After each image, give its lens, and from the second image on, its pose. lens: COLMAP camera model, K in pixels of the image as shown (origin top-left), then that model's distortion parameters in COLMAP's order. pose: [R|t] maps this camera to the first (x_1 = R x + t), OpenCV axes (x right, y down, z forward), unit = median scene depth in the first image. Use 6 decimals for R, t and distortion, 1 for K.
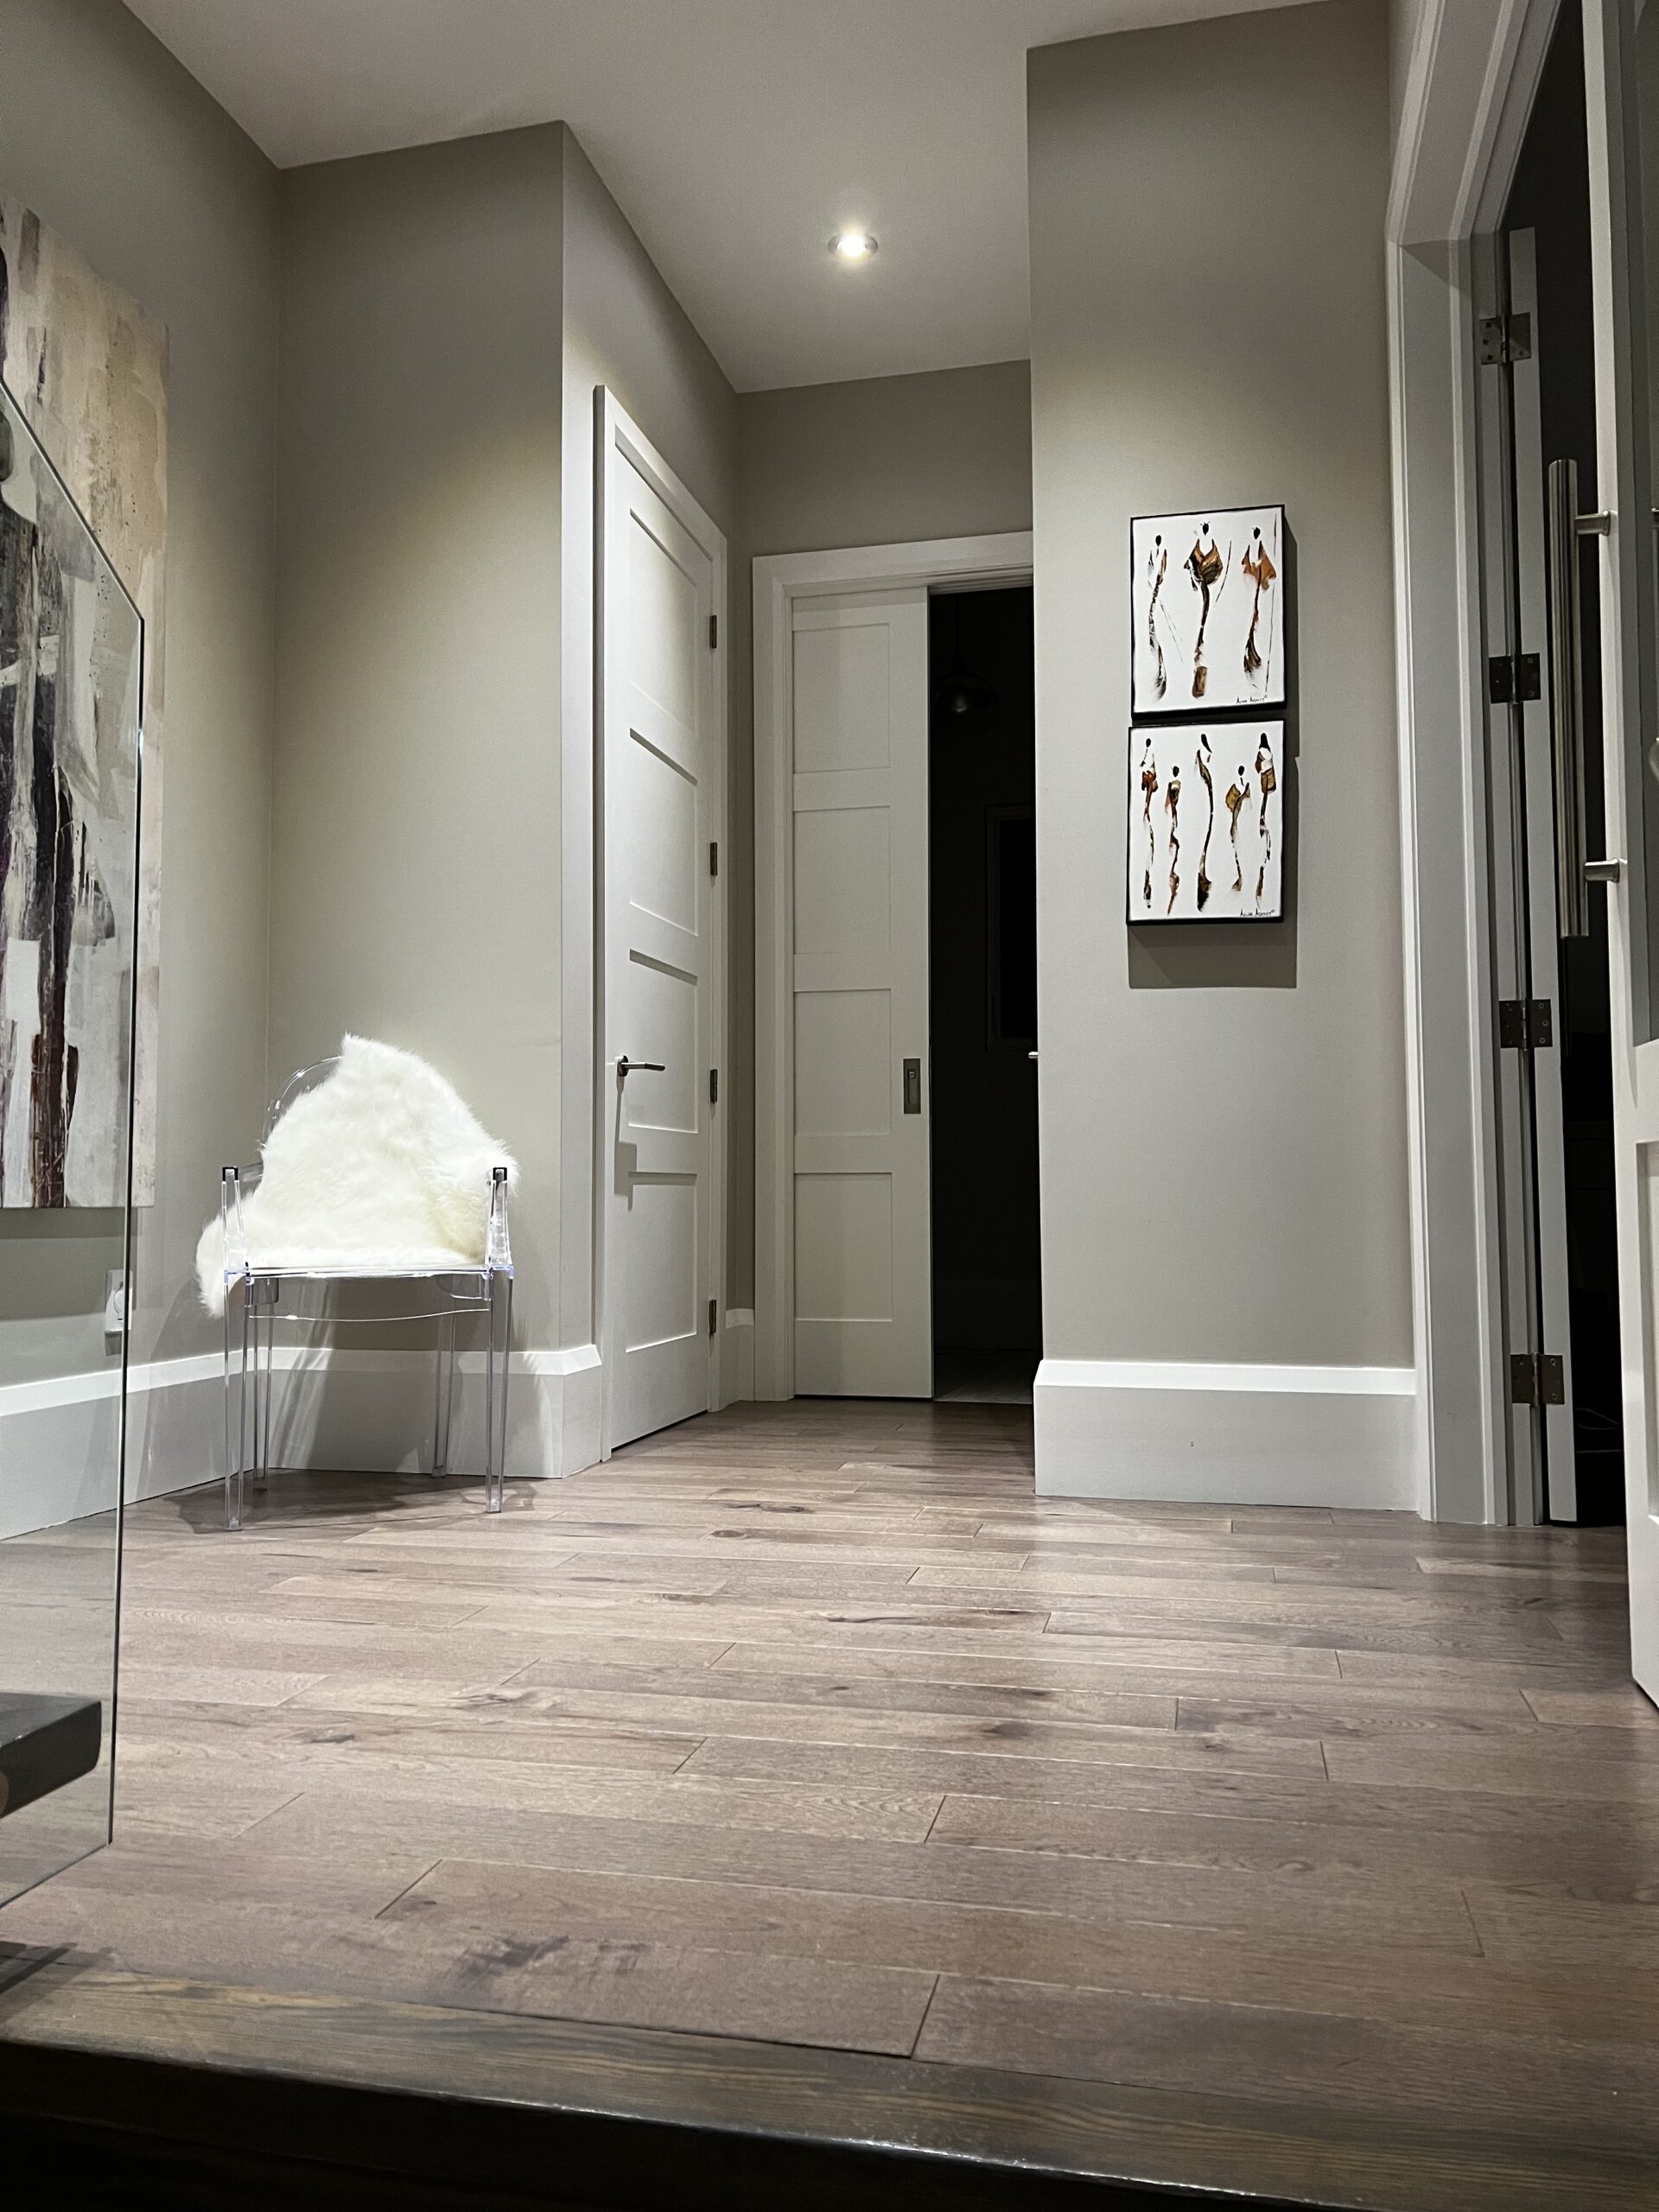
lens RADIAL K [[1663.8, 0, 843.9], [0, 1663.8, 1099.6], [0, 0, 1]] dist [0.015147, 0.006678]
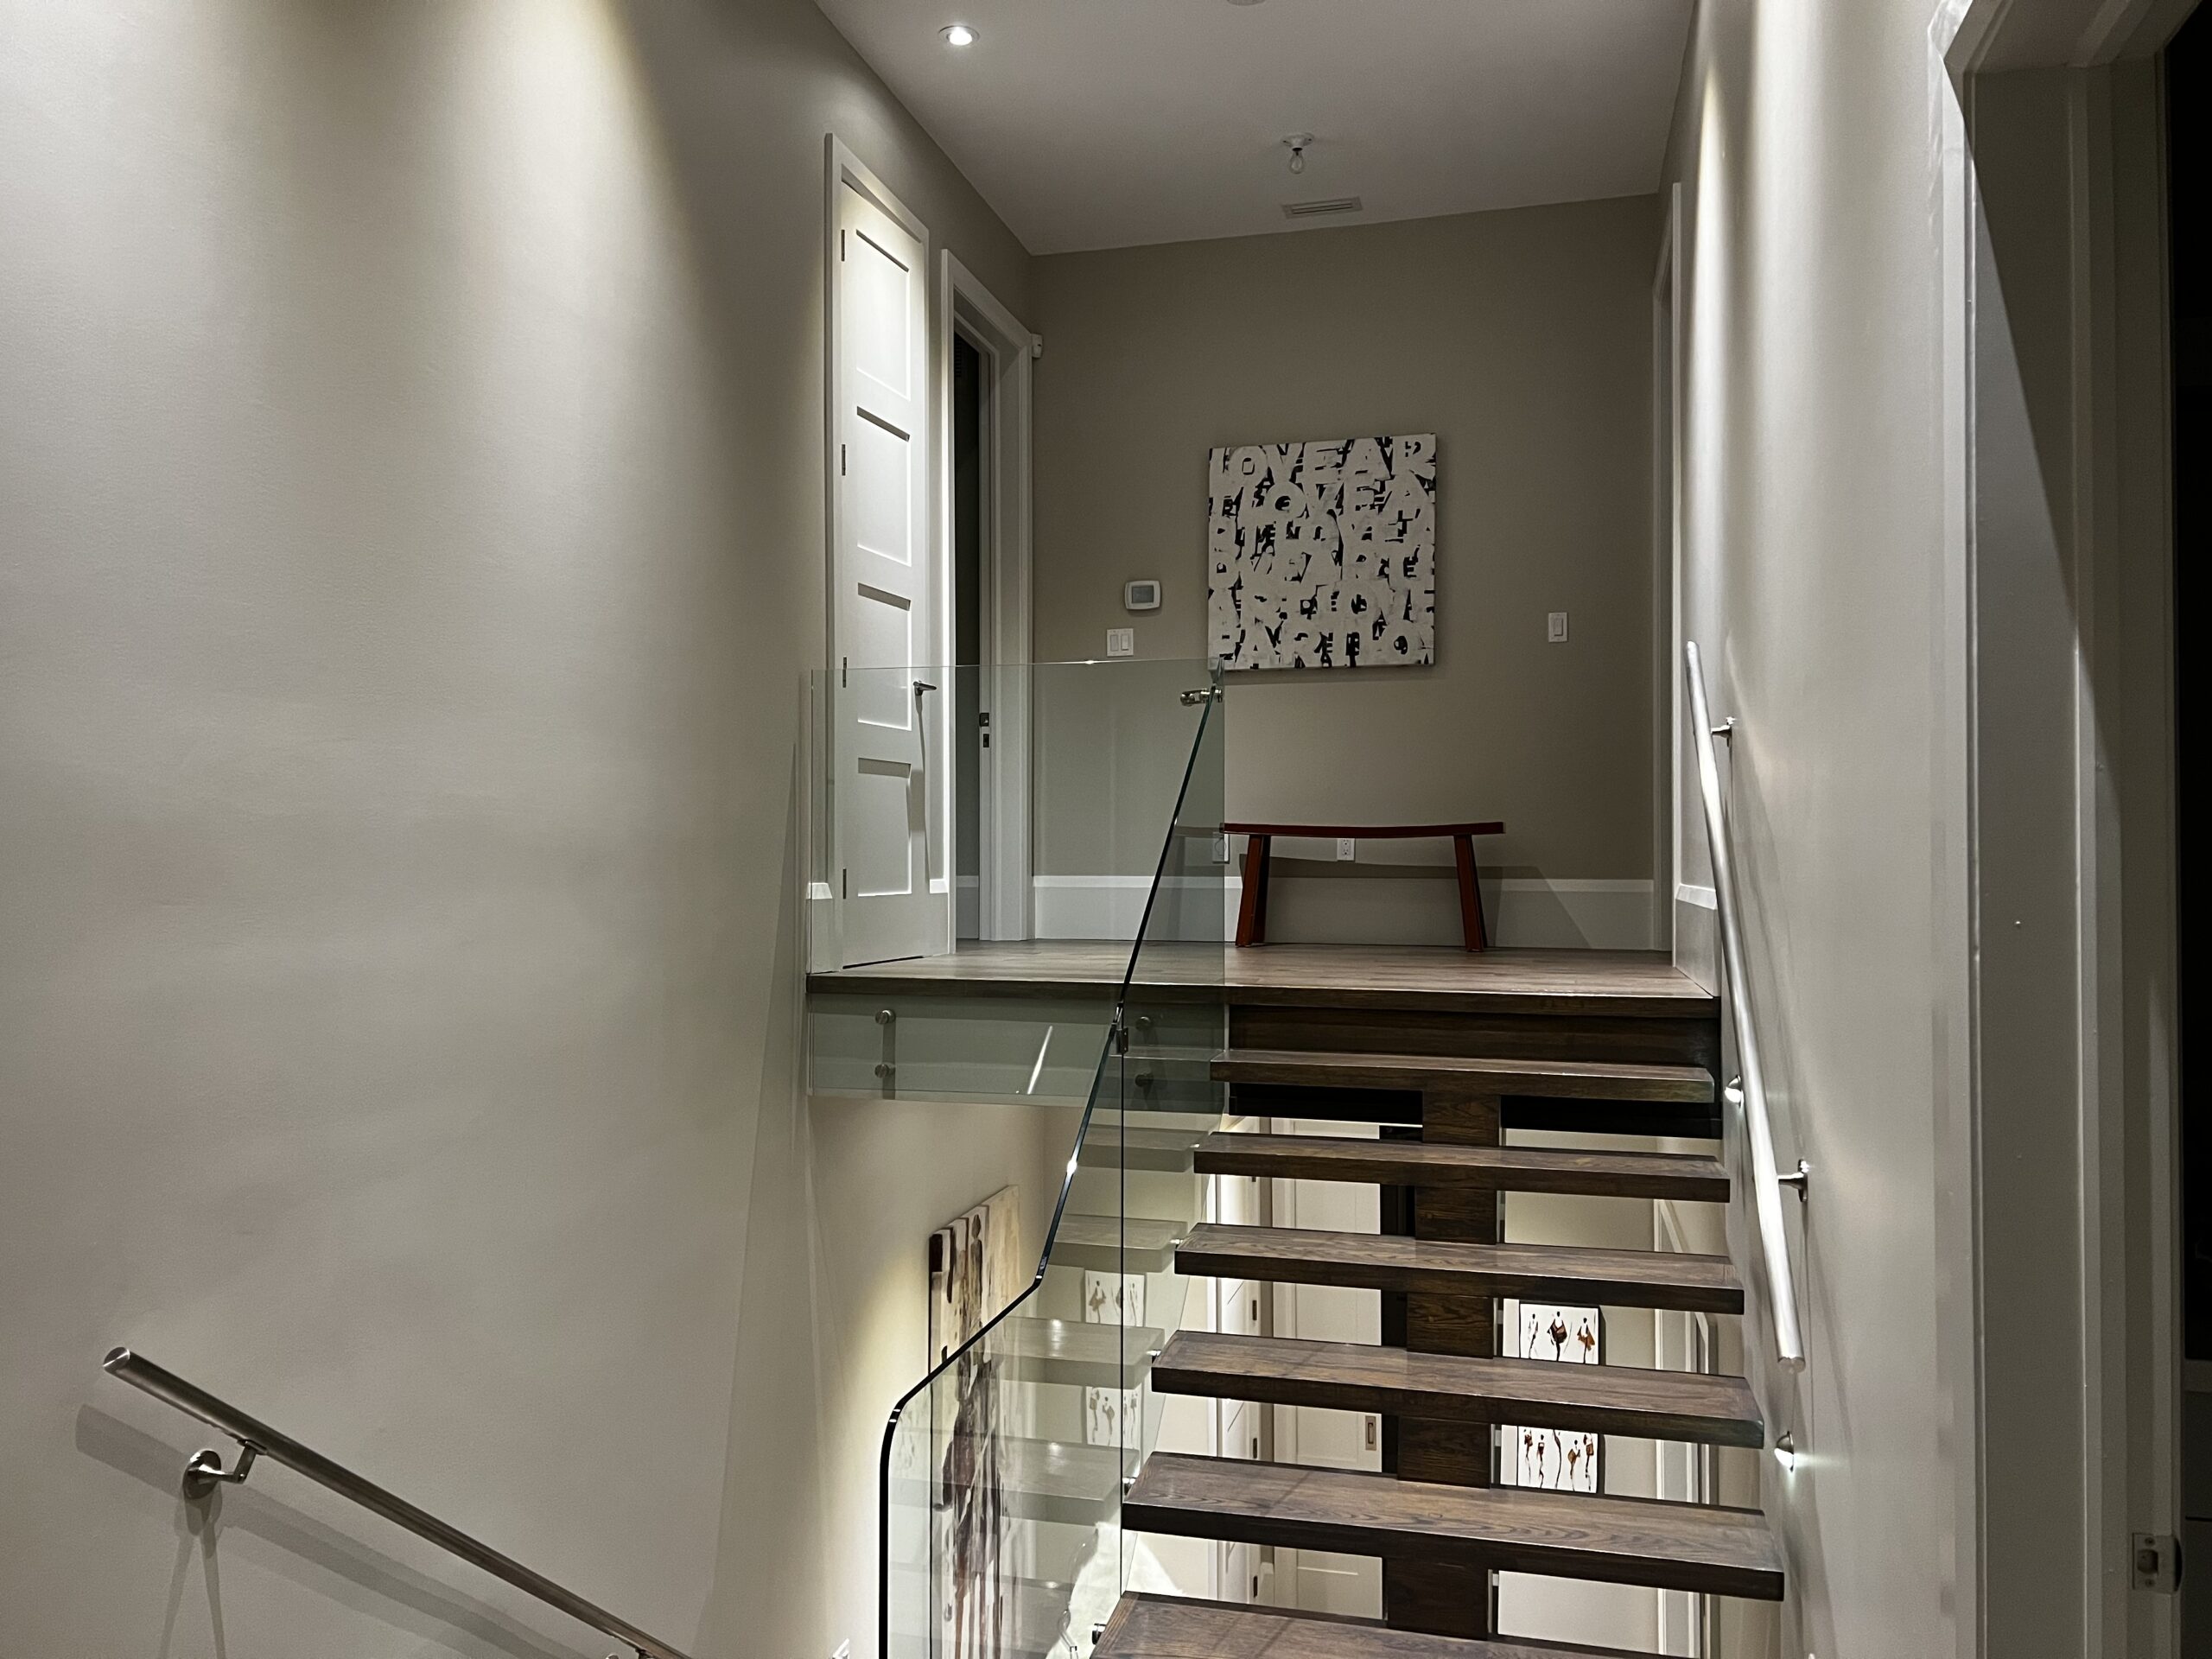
lens RADIAL K [[1663.8, 0, 1092.6], [0, 1663.8, 834.9], [0, 0, 1]] dist [0.015147, 0.006678]
pose [[0.999562, 0.001417, -0.029548, -0.273787], [0.000180, 0.998542, 0.053986, -1.014134], [0.029582, -0.053968, 0.998104, -0.942395]]
